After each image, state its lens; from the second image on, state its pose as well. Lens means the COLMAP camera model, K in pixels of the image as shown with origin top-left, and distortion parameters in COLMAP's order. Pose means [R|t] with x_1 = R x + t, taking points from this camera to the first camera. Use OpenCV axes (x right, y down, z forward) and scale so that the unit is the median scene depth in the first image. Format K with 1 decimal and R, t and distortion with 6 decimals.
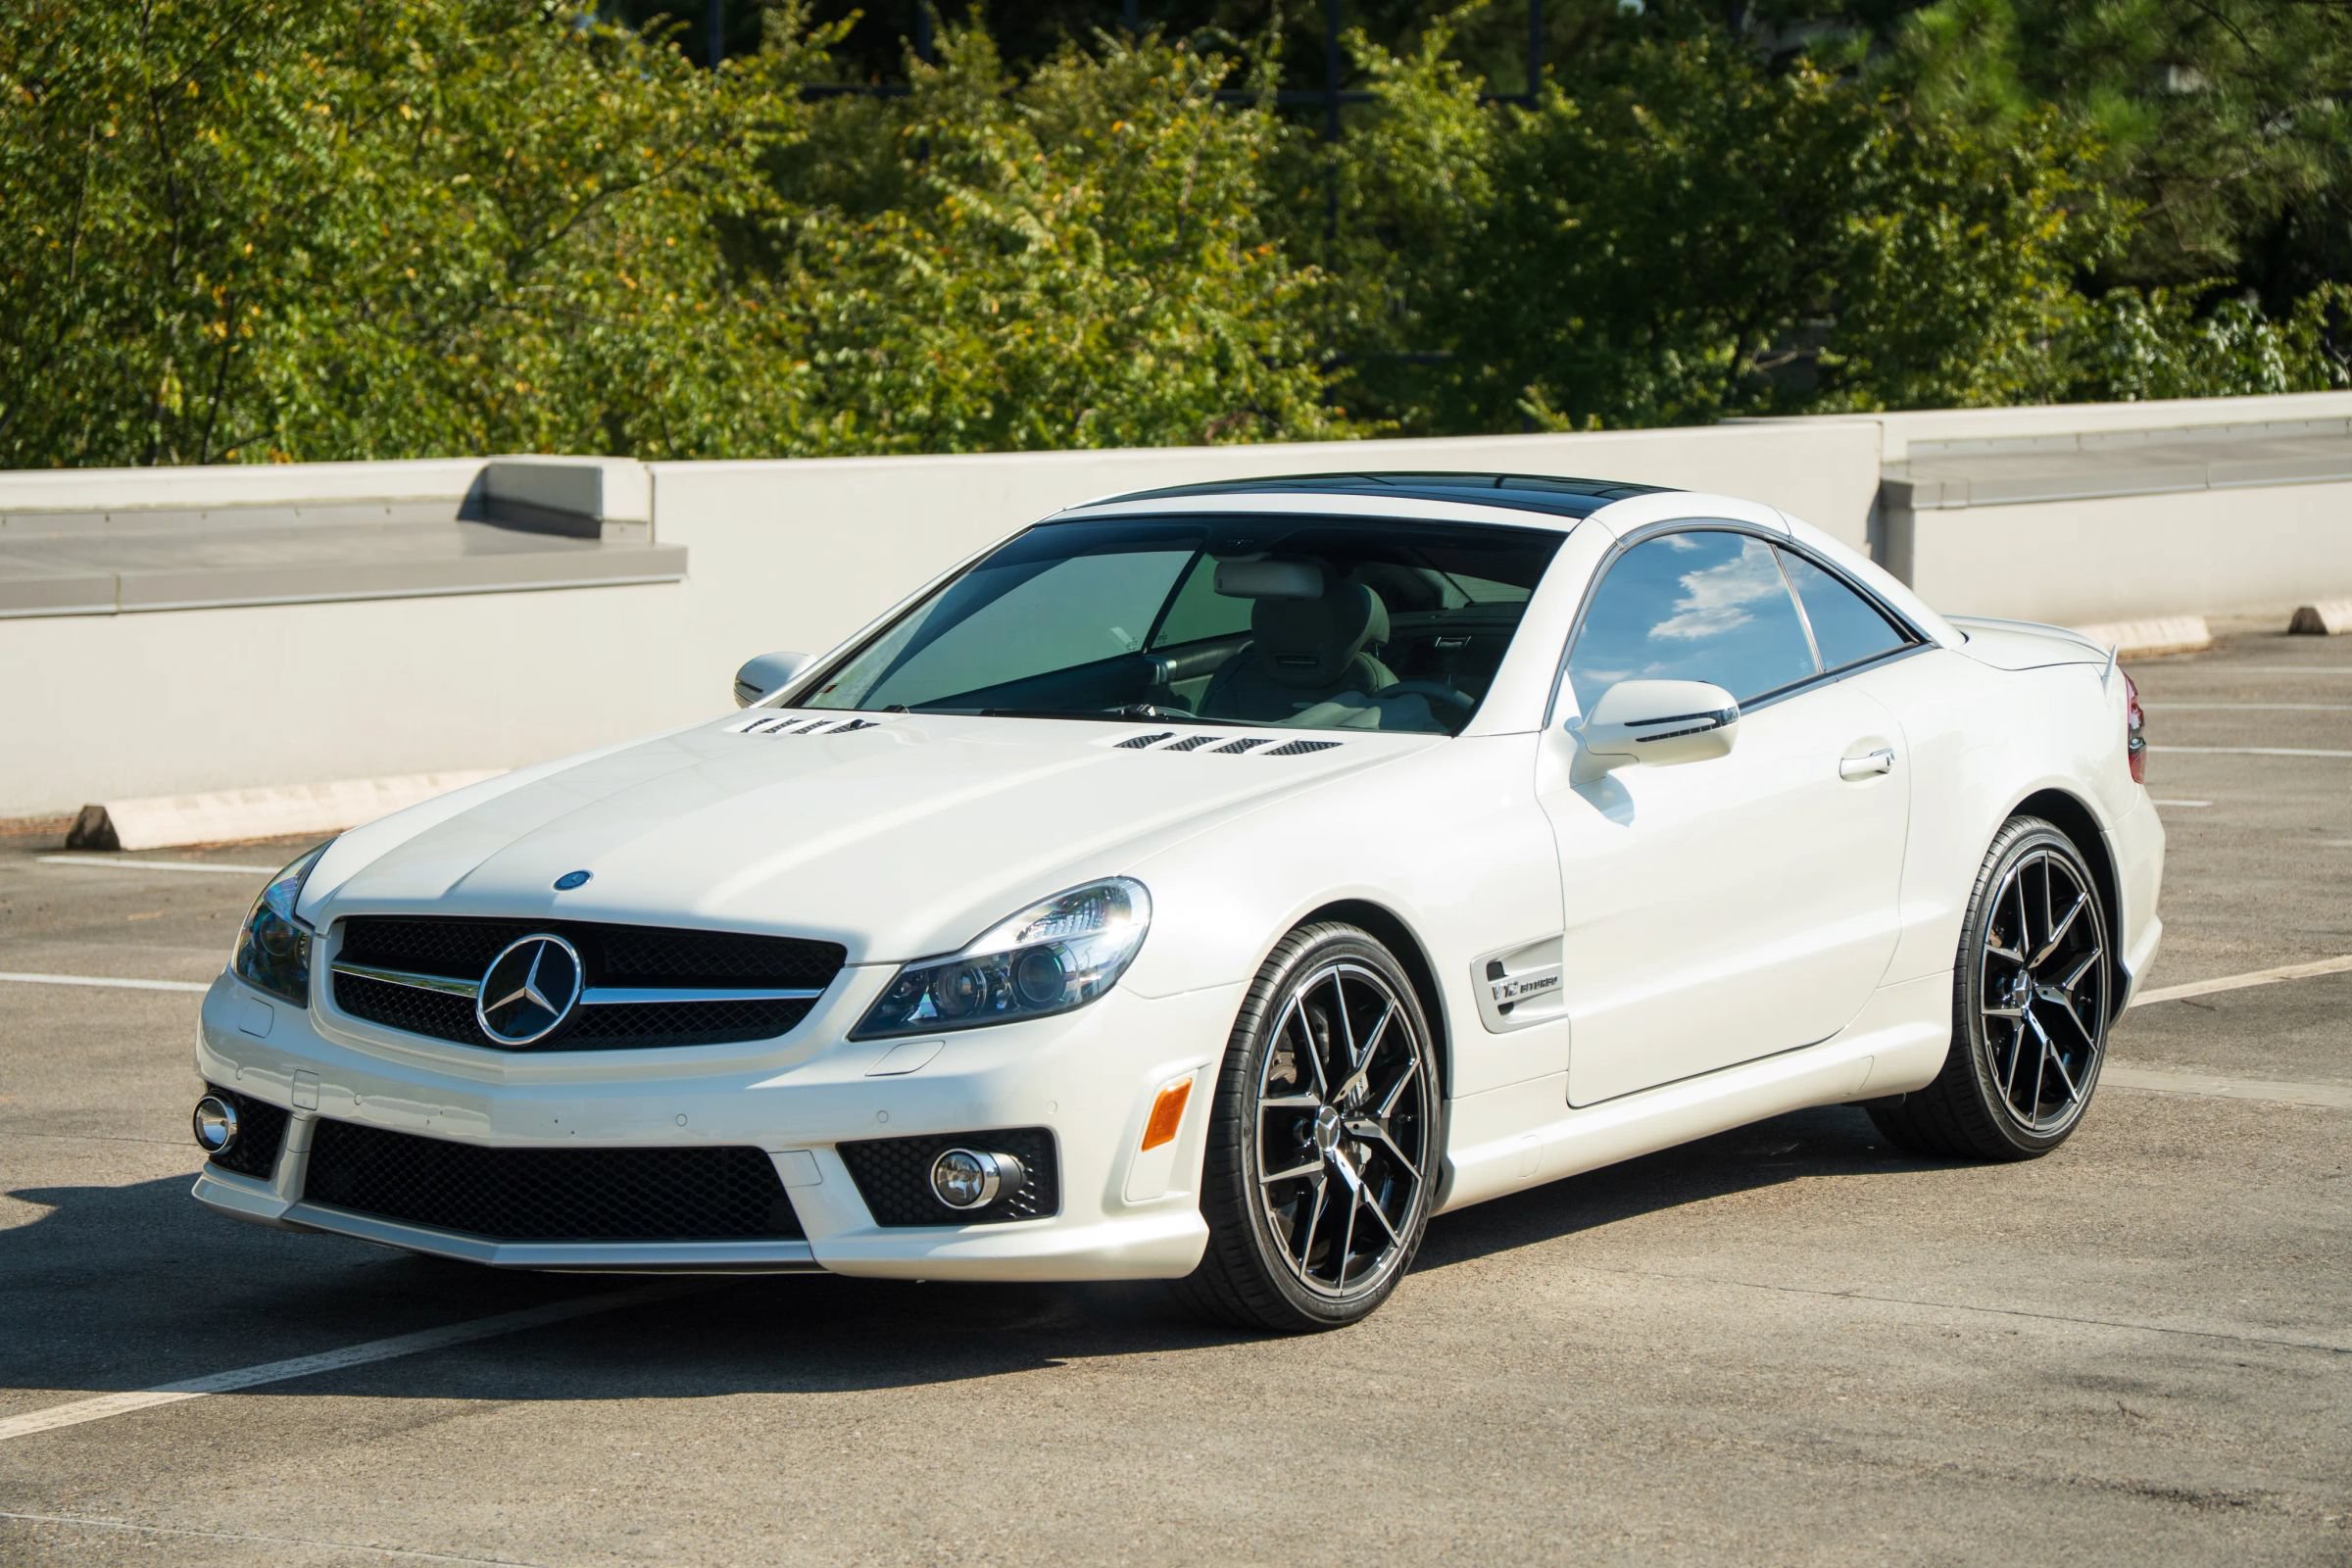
lens RADIAL K [[6710.3, 0, 1176.0], [0, 6710.3, 784.0], [0, 0, 1]] dist [0.855174, 0.029231]
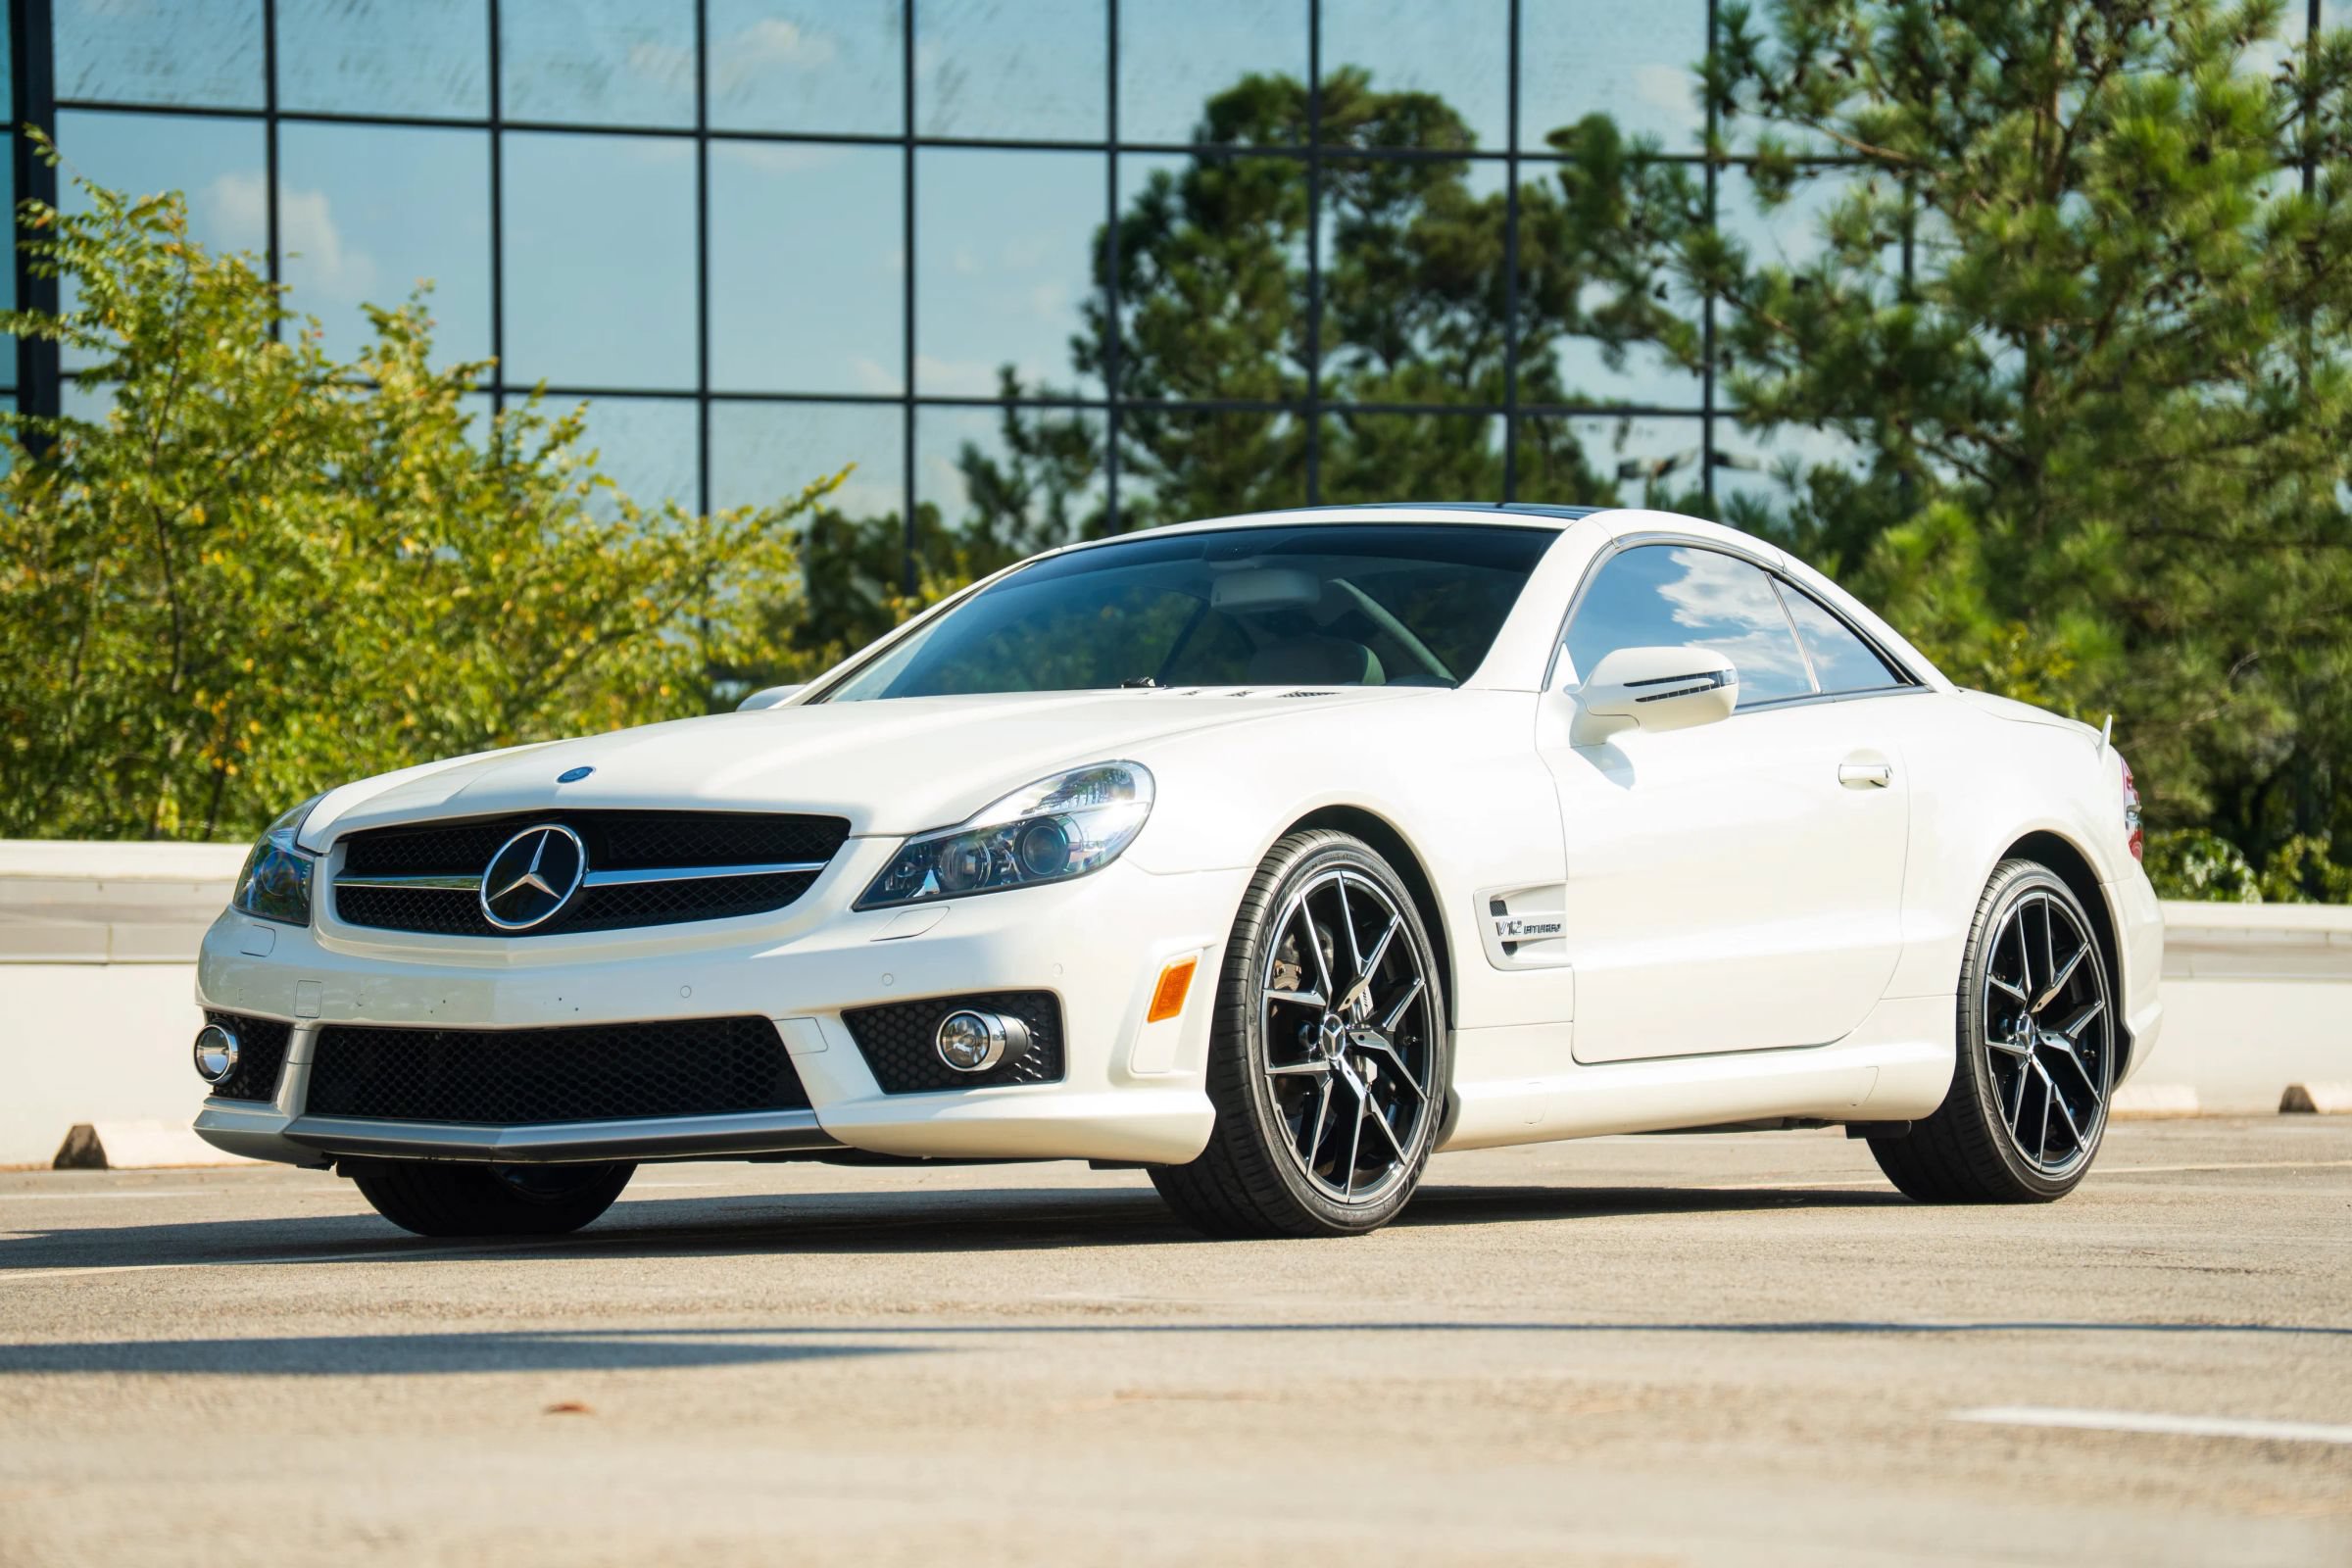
lens RADIAL K [[6710.3, 0, 1176.0], [0, 6710.3, 784.0], [0, 0, 1]] dist [0.855174, 0.029231]
pose [[0.999972, -0.006237, 0.004092, -0.004256], [0.006790, 0.988187, -0.153099, 0.156070], [-0.003089, 0.153123, 0.988202, 0.009660]]
